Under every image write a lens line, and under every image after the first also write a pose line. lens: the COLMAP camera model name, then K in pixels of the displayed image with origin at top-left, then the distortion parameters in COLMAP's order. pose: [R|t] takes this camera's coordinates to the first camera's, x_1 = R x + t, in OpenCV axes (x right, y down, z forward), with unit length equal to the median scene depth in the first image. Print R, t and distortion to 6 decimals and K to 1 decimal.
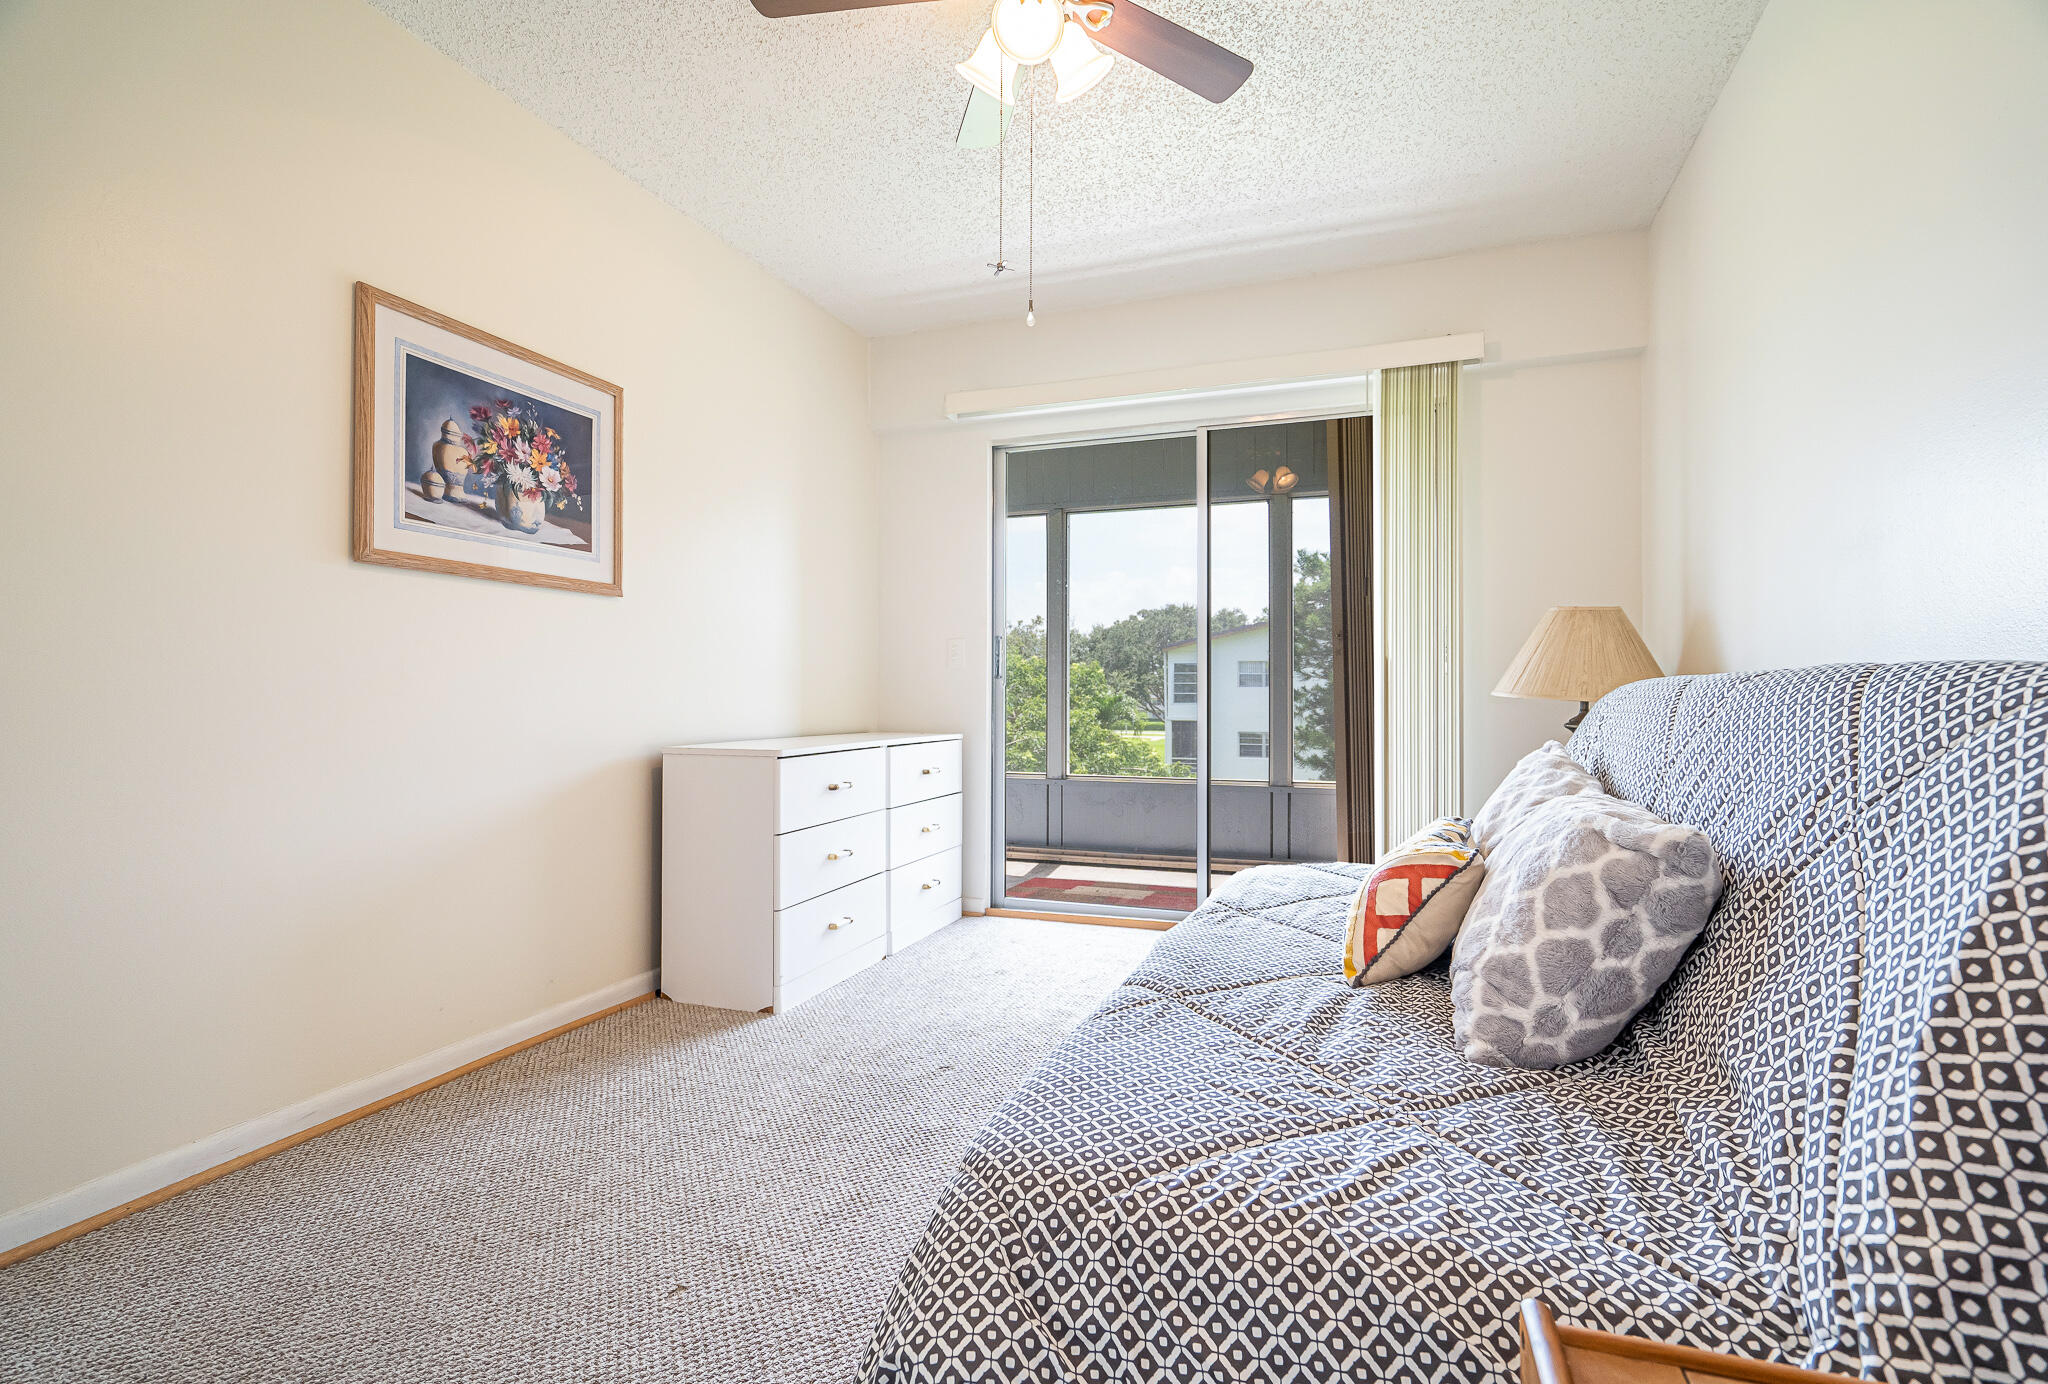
lens RADIAL K [[938.3, 0, 1025.5], [0, 938.3, 682.9], [0, 0, 1]] dist [-0.005535, 0.001779]
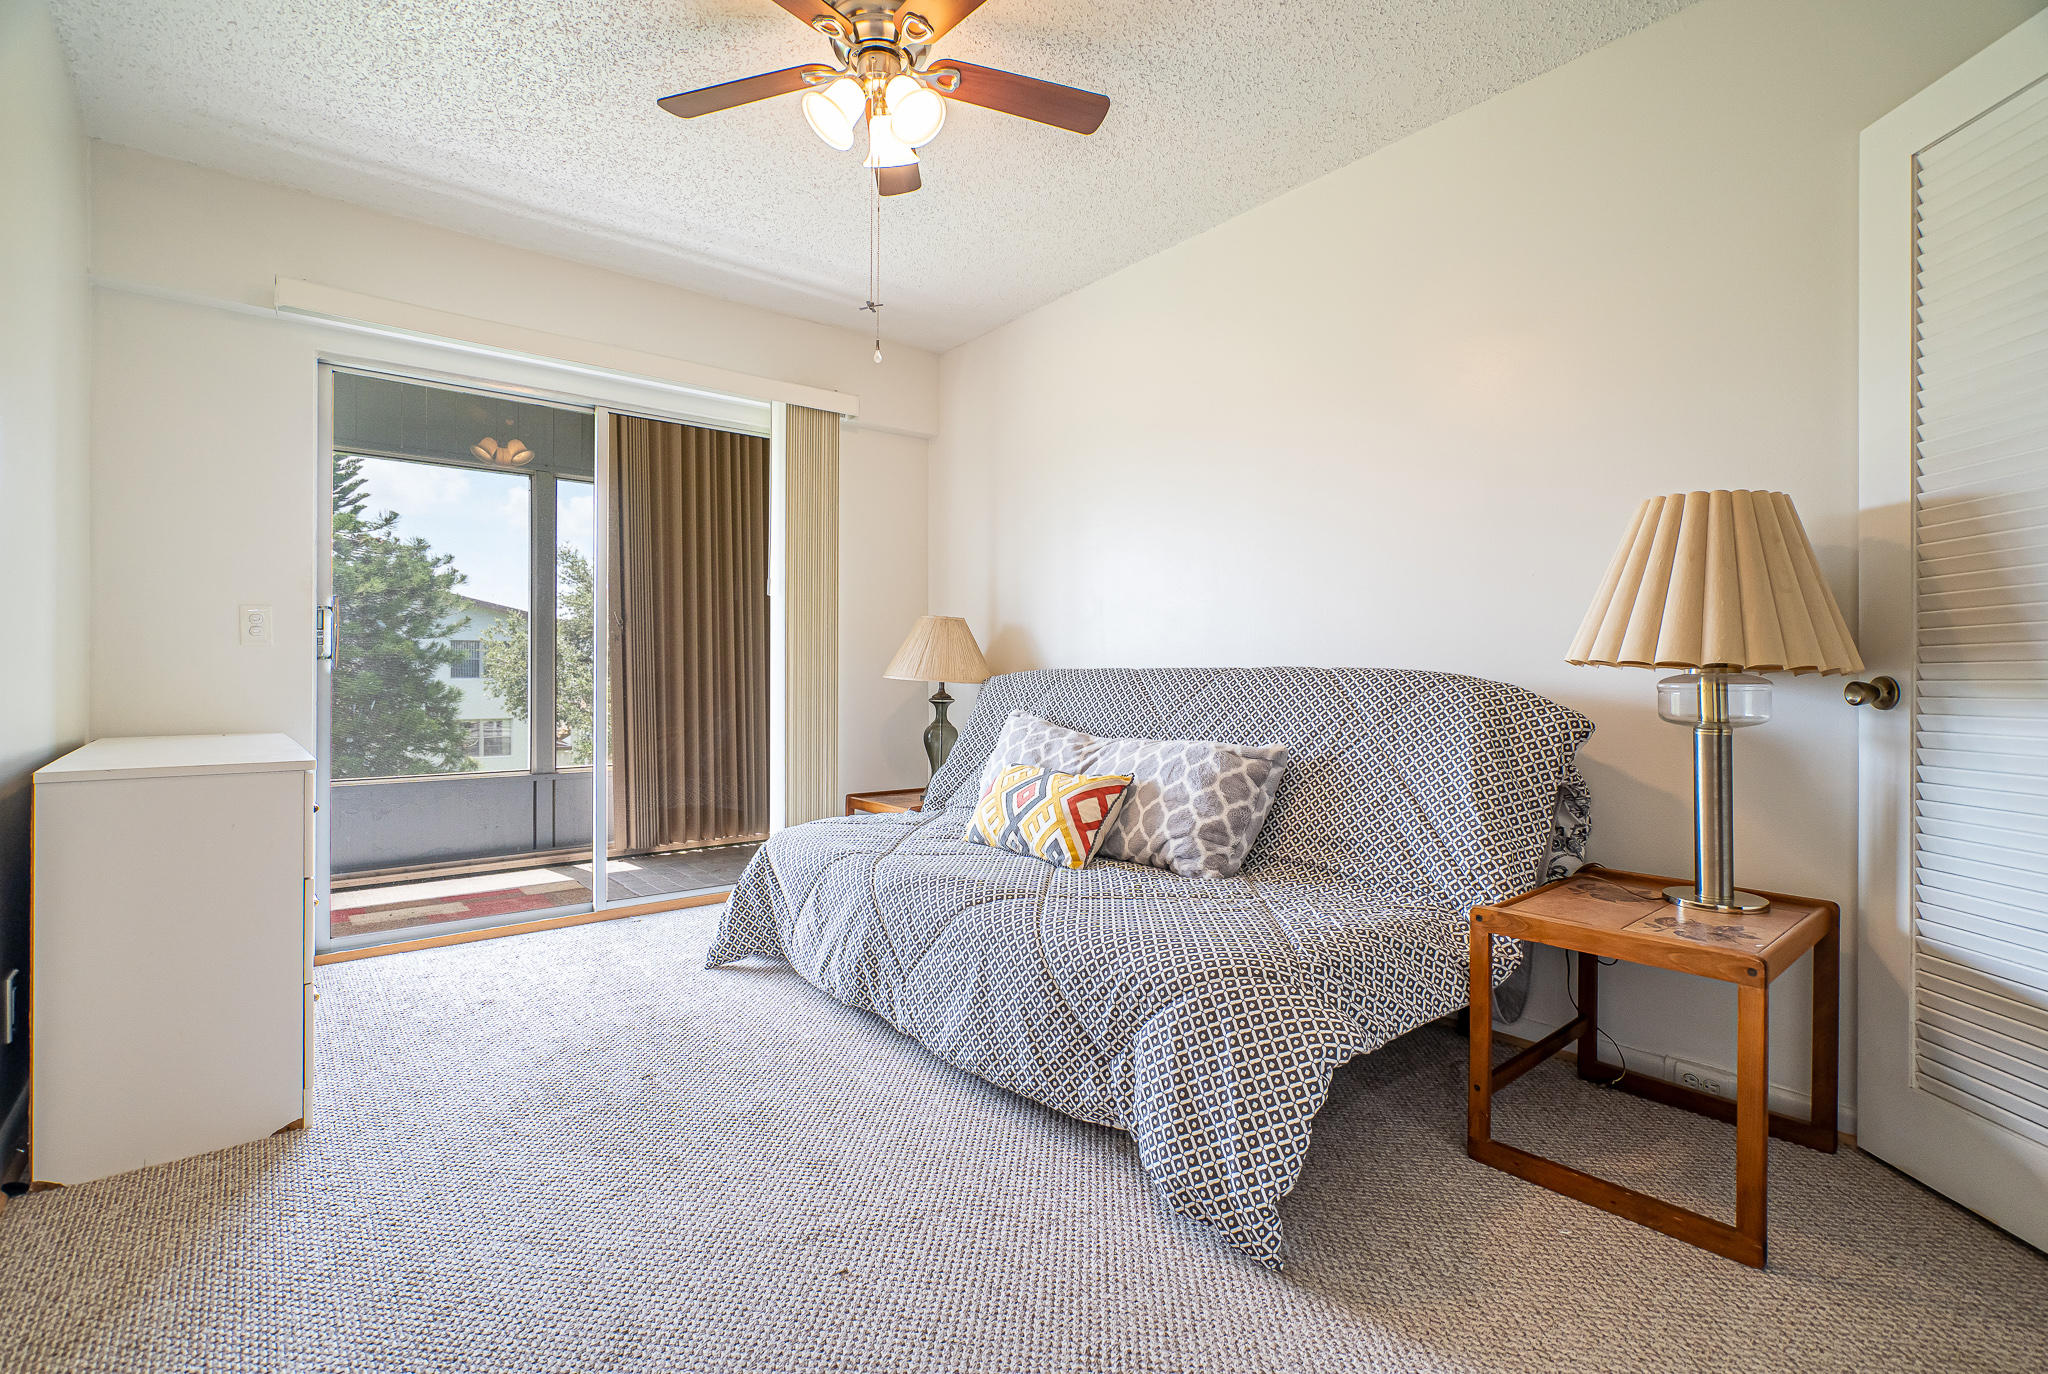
lens RADIAL K [[938.3, 0, 992.6], [0, 938.3, 695.1], [0, 0, 1]] dist [-0.005535, 0.001779]
pose [[0.528959, -0.016930, 0.848479, -0.591565], [-0.009147, 0.999629, 0.025649, -0.001656], [-0.848598, -0.021329, 0.528608, 0.180840]]
